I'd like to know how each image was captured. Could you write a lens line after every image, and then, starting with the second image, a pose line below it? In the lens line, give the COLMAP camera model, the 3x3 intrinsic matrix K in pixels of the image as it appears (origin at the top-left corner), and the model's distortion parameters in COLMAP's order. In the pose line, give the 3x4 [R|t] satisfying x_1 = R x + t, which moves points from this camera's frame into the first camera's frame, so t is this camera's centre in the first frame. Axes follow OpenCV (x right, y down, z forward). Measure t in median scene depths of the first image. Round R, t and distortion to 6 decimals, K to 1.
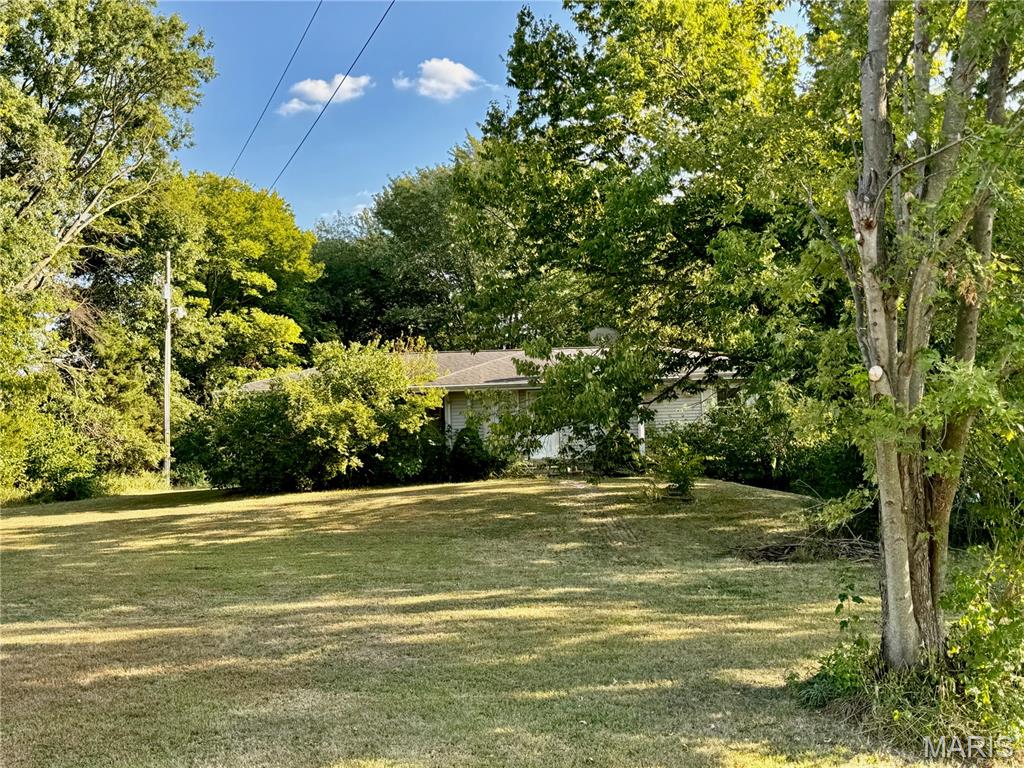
lens RADIAL K [[1162.2, 0, 511.6], [0, 1162.2, 380.2], [0, 0, 1]] dist [0.124325, 0.000000]
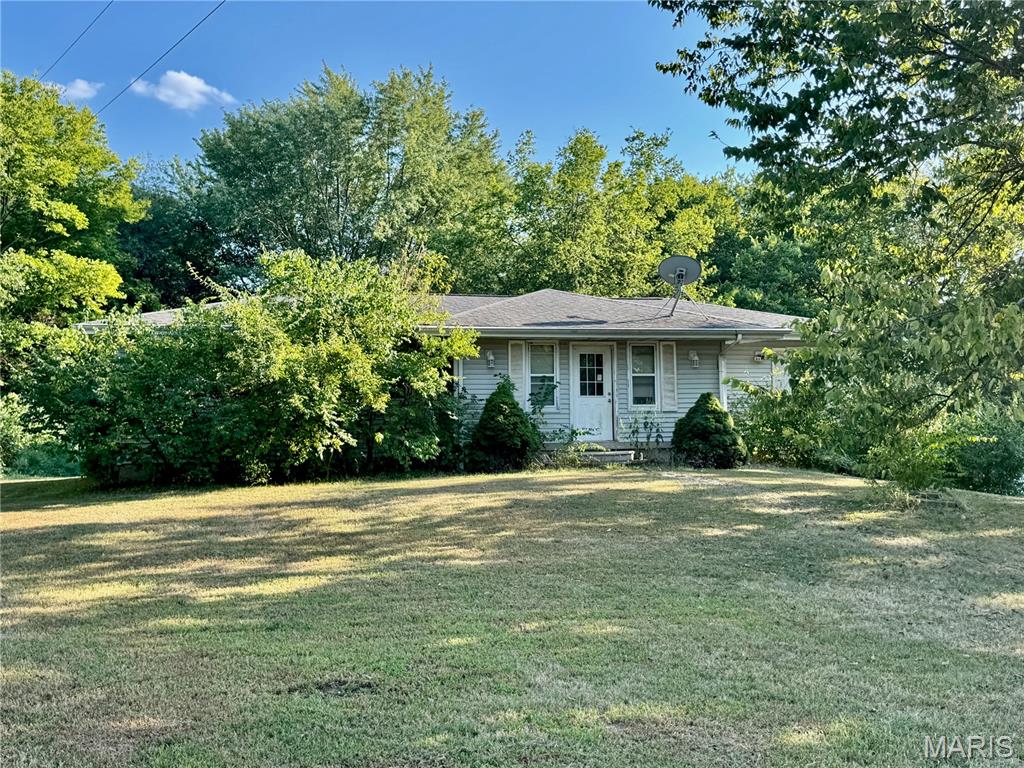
lens RADIAL K [[1068.4, 0, 513.2], [0, 1068.4, 389.7], [0, 0, 1]] dist [0.025224, 0.000000]
pose [[0.967518, 0.032378, 0.250721, -0.111075], [-0.033253, 0.999447, -0.000746, 0.024418], [-0.250607, -0.007616, 0.968059, 0.248622]]
